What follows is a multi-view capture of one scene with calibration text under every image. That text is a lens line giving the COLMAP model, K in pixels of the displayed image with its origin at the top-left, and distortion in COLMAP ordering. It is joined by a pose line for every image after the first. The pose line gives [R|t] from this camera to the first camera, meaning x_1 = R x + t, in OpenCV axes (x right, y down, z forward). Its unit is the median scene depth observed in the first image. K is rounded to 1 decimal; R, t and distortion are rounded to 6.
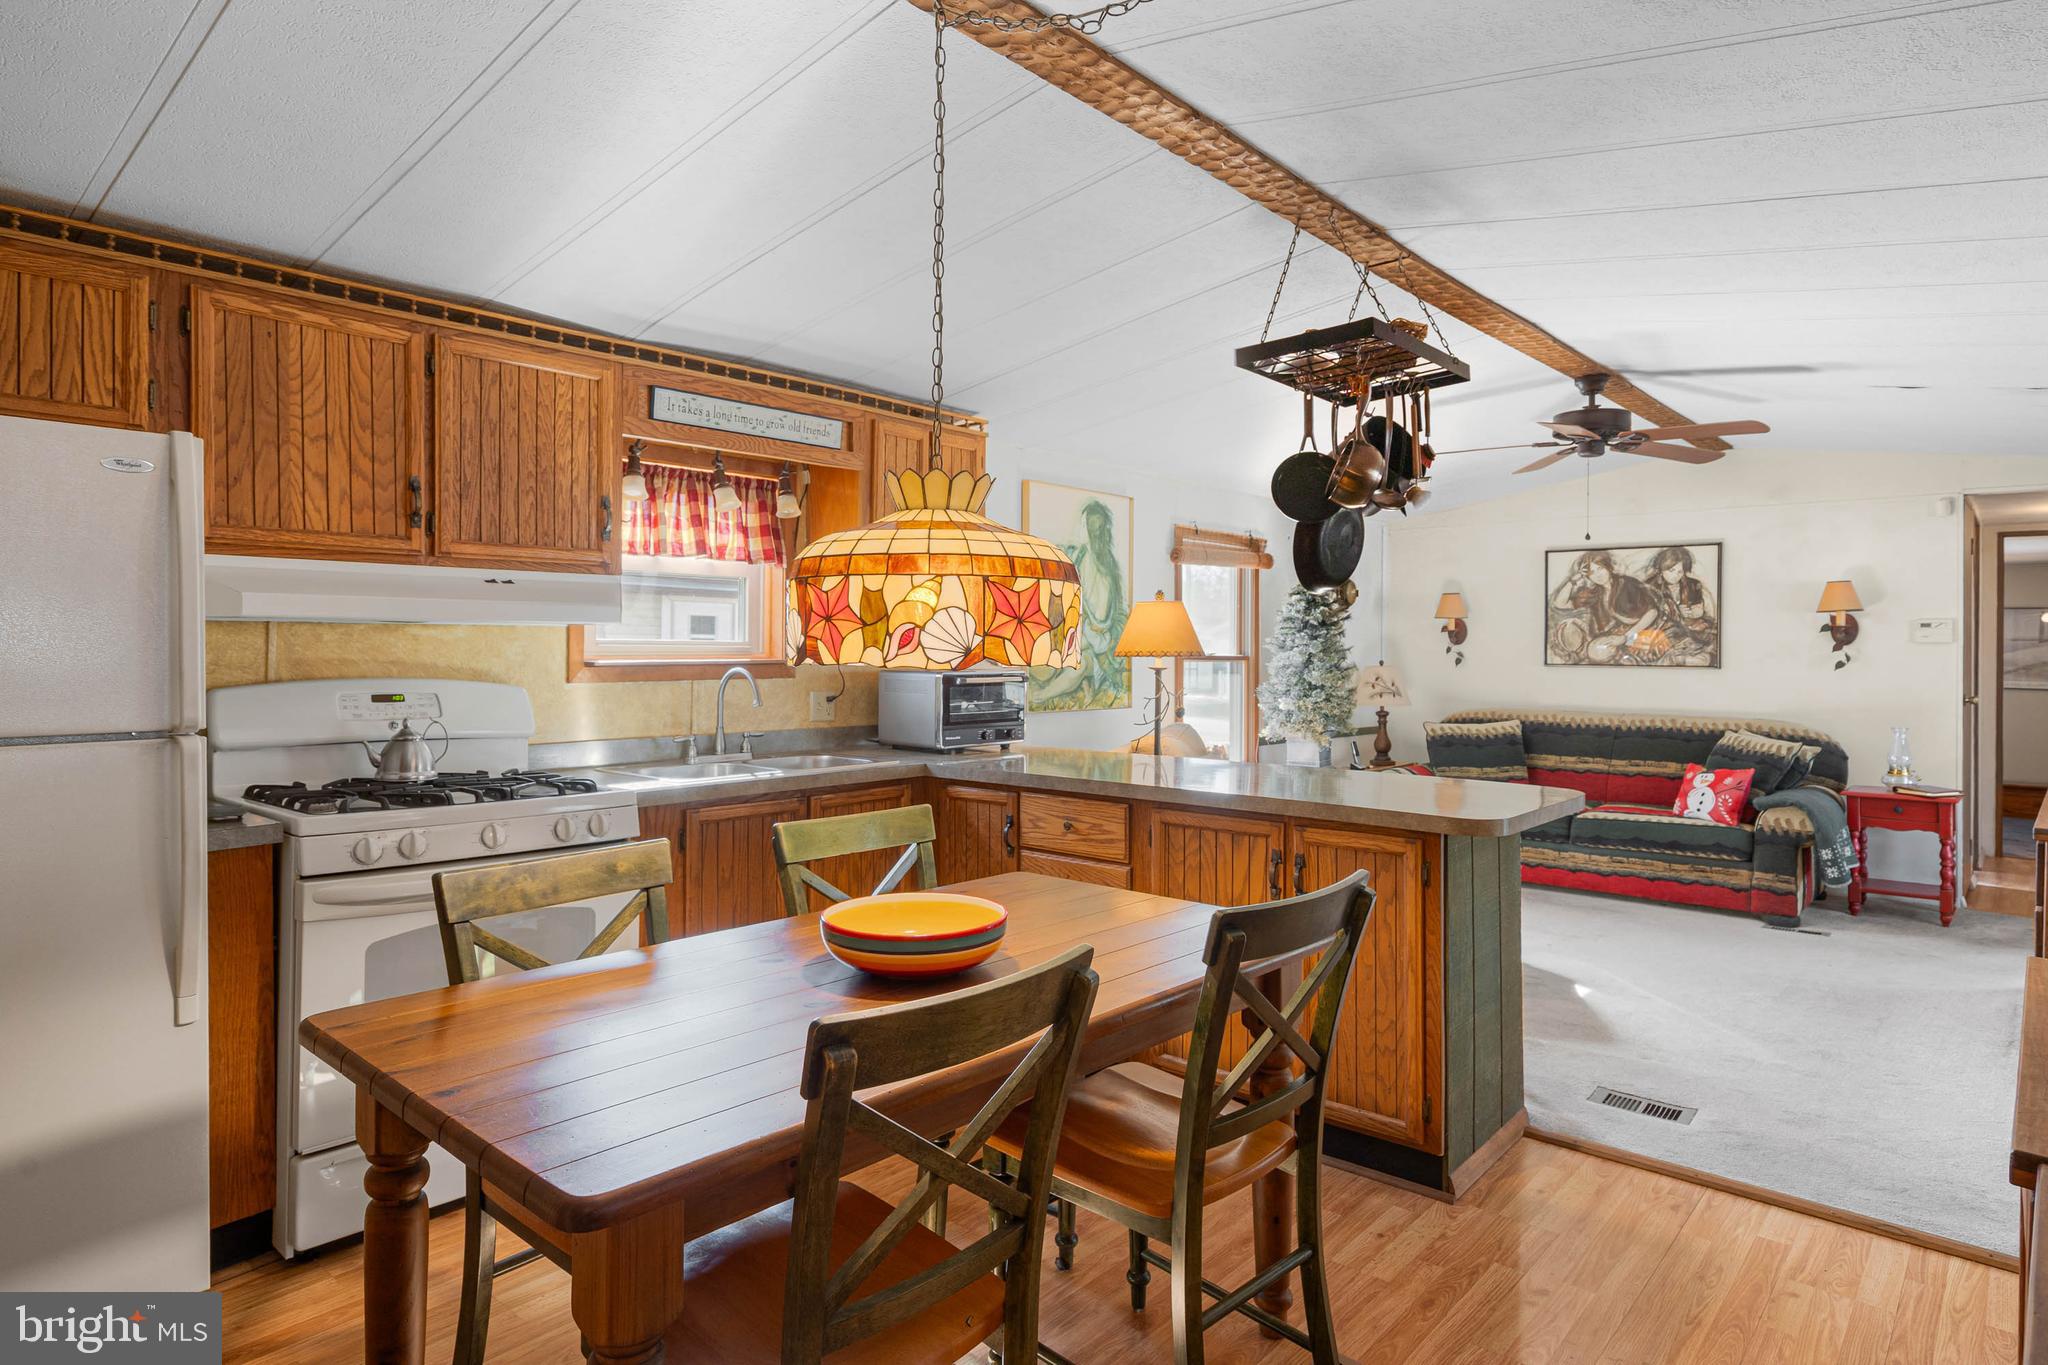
lens RADIAL K [[1163.6, 0, 1020.2], [0, 1163.6, 649.4], [0, 0, 1]] dist [0.006780, -0.008610]
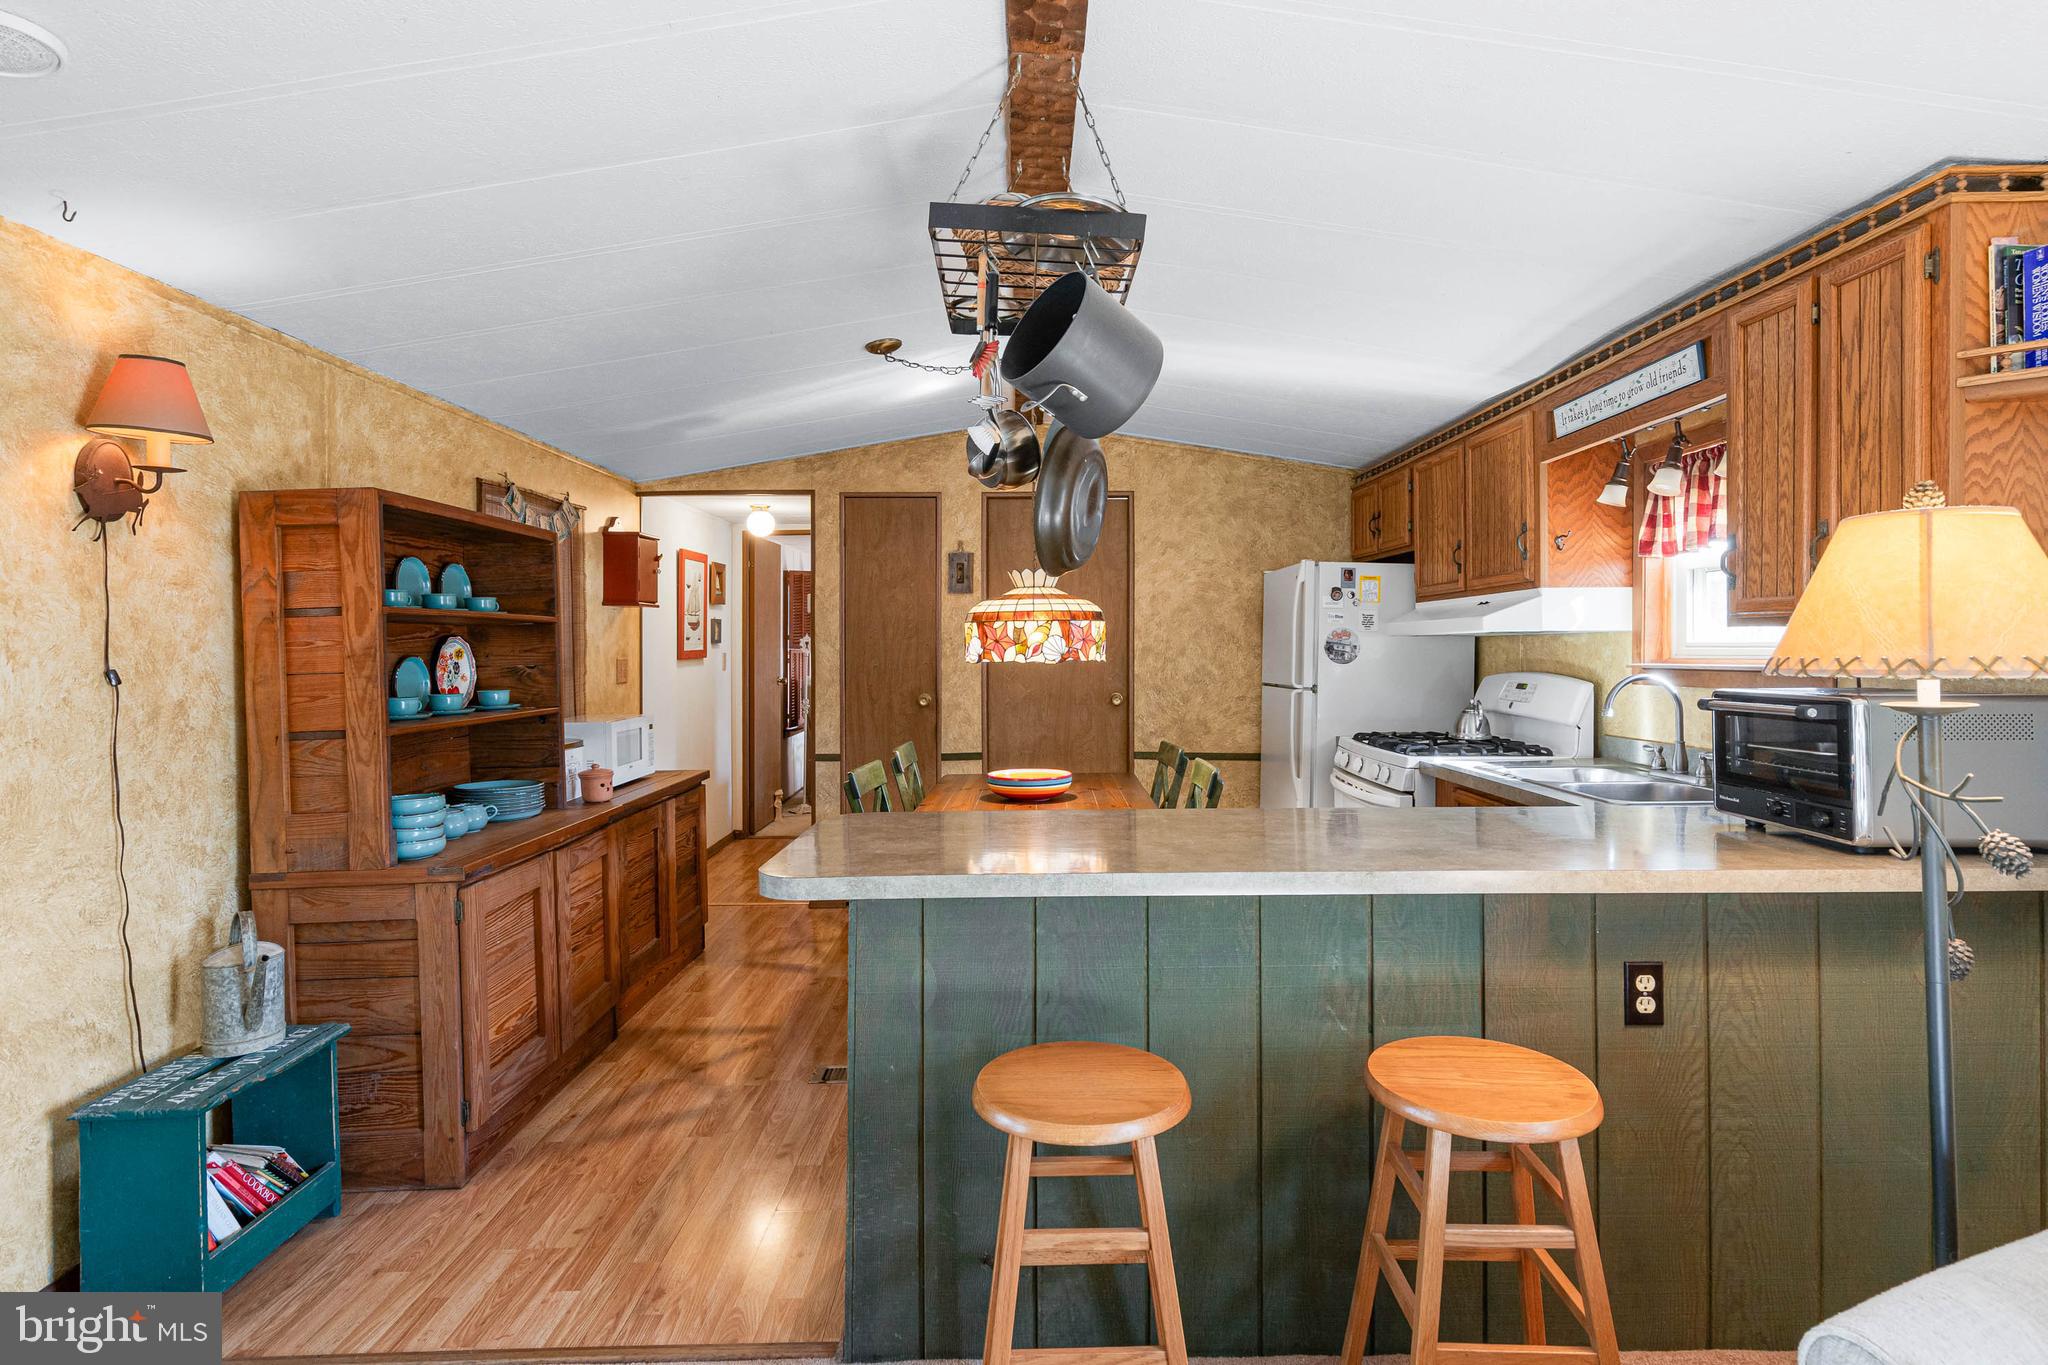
lens RADIAL K [[1041.2, 0, 1031.4], [0, 1041.2, 644.4], [0, 0, 1]] dist [-0.004861, -0.006120]
pose [[-0.742669, -0.003685, -0.669649, 0.431286], [0.001525, 0.999973, -0.007194, -0.000859], [0.669657, -0.006364, -0.742643, 0.868623]]
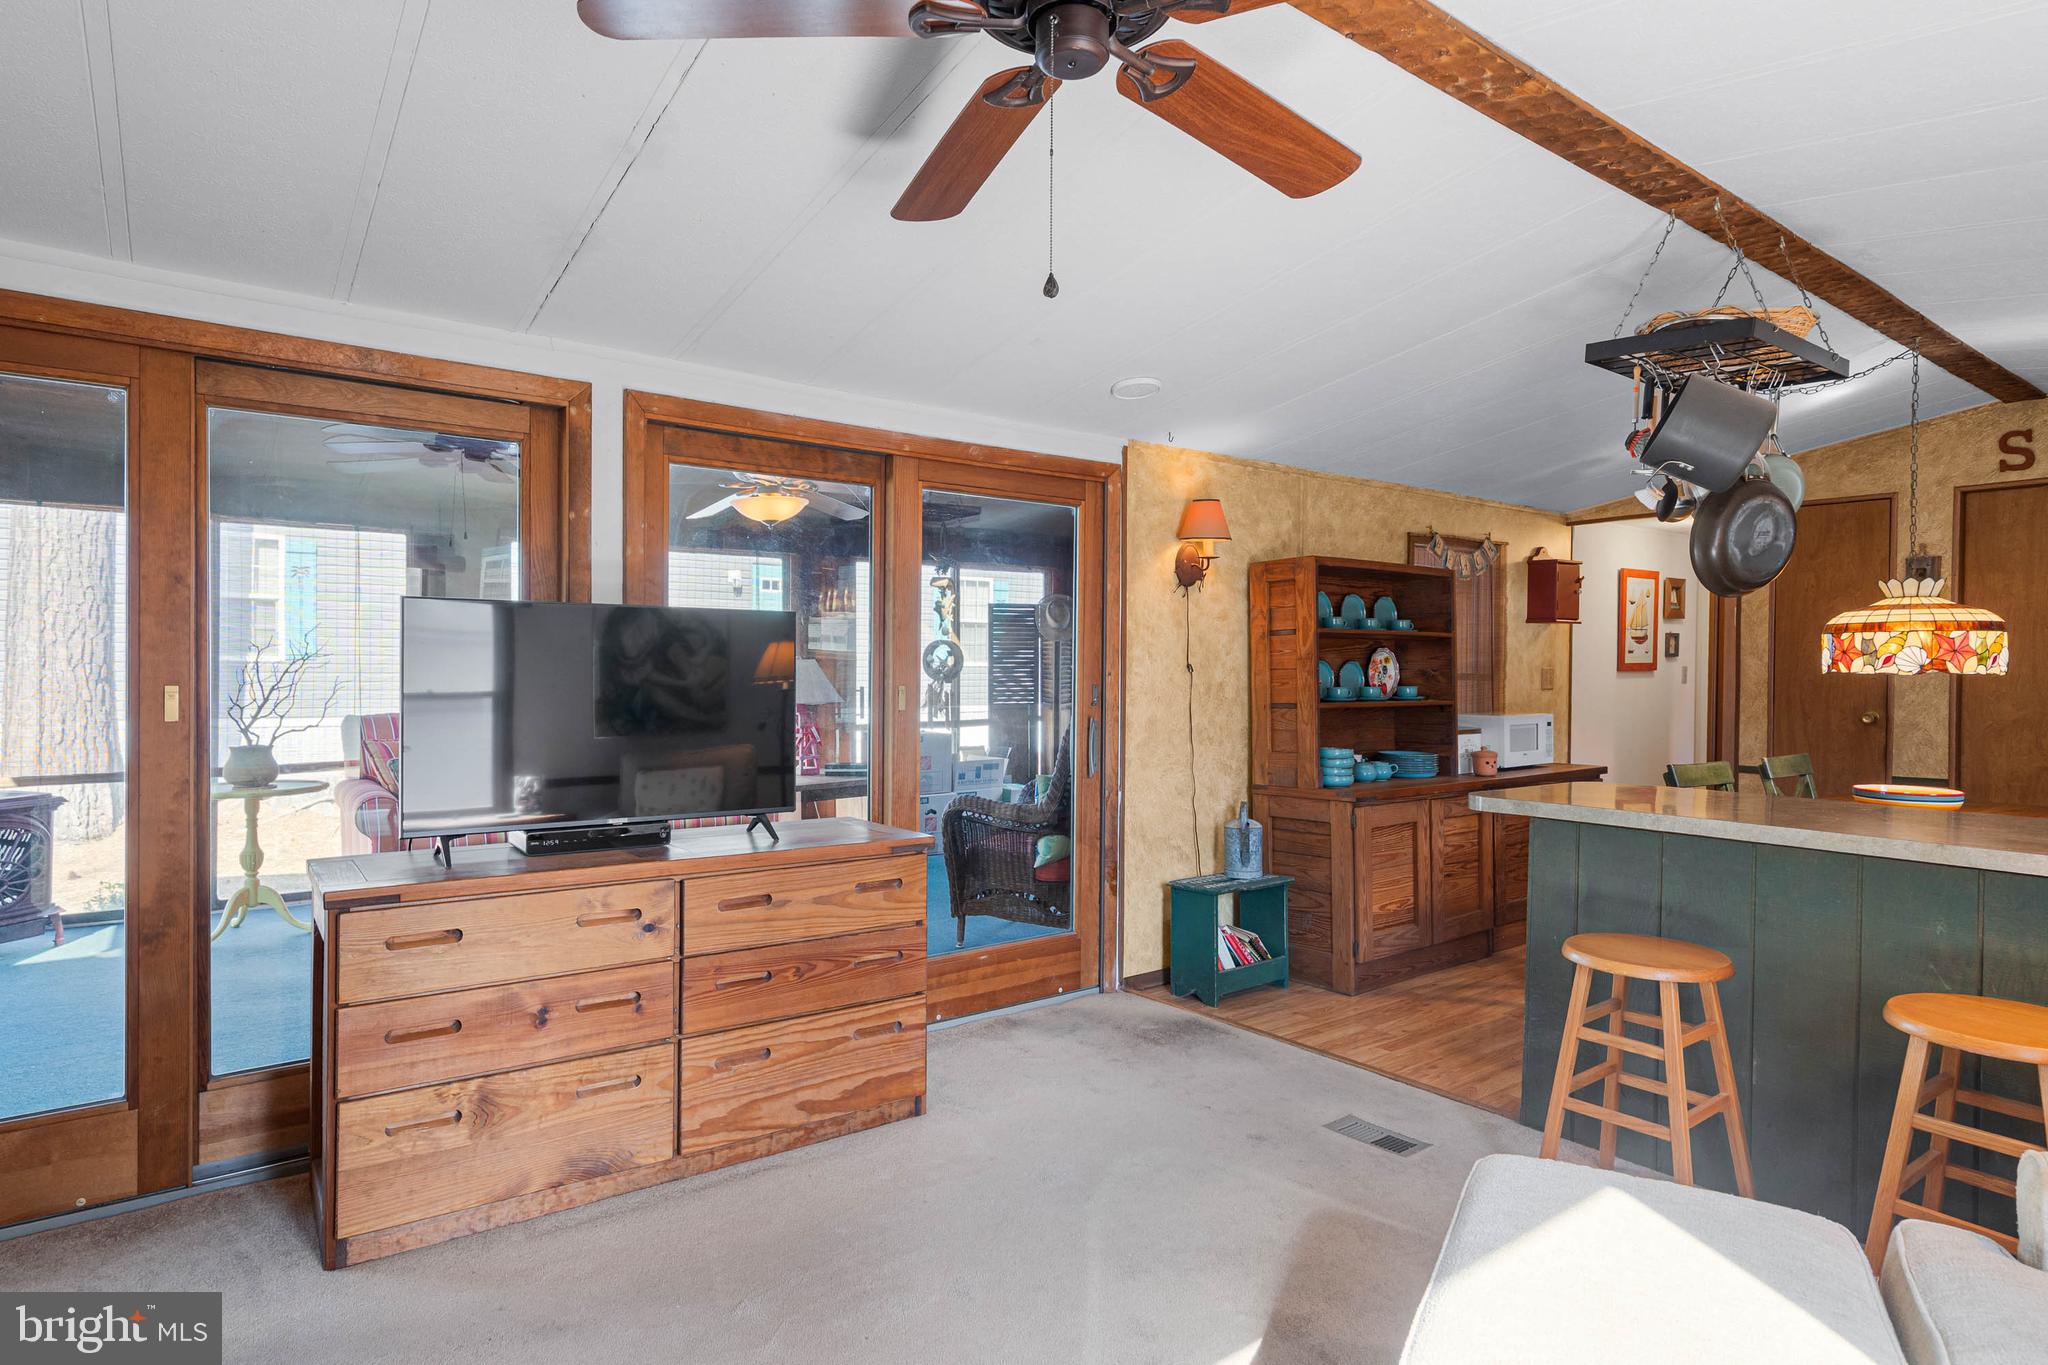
lens RADIAL K [[1041.2, 0, 1016.6], [0, 1041.2, 677.7], [0, 0, 1]] dist [-0.004861, -0.006120]
pose [[-0.976664, -0.016904, 0.214105, 0.387259], [-0.013864, 0.999781, 0.015694, 0.005436], [-0.214323, 0.012359, -0.976685, 1.118029]]
